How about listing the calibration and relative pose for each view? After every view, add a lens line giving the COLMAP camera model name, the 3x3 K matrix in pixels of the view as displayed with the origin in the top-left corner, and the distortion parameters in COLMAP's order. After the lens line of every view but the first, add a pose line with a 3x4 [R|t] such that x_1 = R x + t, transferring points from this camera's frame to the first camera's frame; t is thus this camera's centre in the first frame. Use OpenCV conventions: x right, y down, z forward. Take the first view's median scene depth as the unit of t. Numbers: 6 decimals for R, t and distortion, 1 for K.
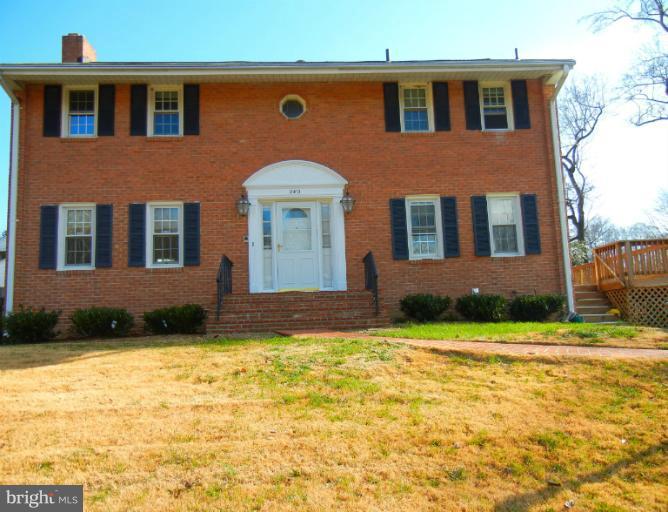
lens RADIAL K [[590.4, 0, 341.6], [0, 590.4, 246.2], [0, 0, 1]] dist [-0.004701, -0.006330]
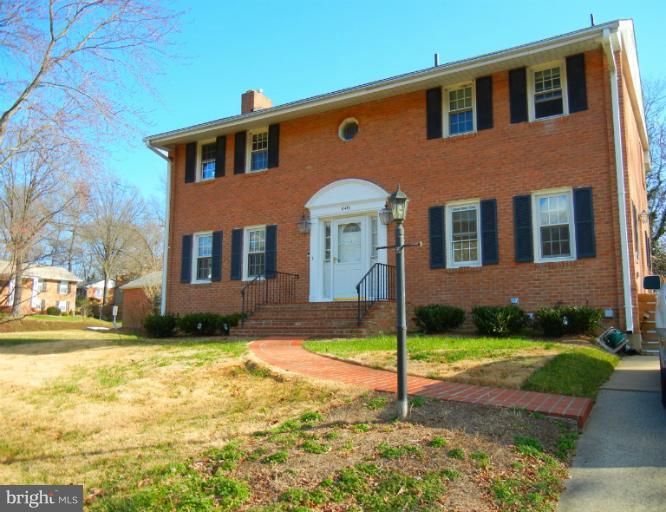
lens RADIAL K [[588.7, 0, 340.6], [0, 588.7, 246.2], [0, 0, 1]] dist [-0.004701, -0.006330]
pose [[0.819227, -0.045598, -0.571654, 0.526005], [0.050333, 0.998704, -0.007530, -0.015041], [0.571257, -0.022604, 0.820460, 0.102443]]
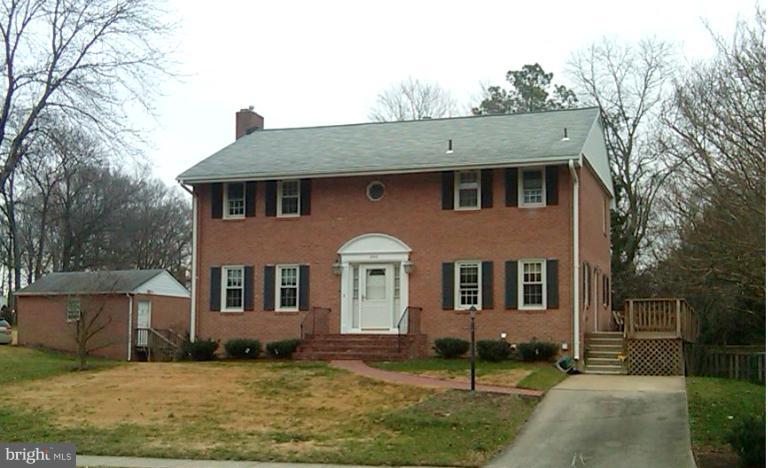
lens RADIAL K [[1049.1, 0, 384.0], [0, 1049.1, 234.0], [0, 0, 1]] dist [0.134468, 0.016525]
pose [[0.922377, 0.003973, -0.386271, 0.866067], [0.013391, 0.999017, 0.042251, -0.245339], [0.386060, -0.044144, 0.921417, -1.199382]]
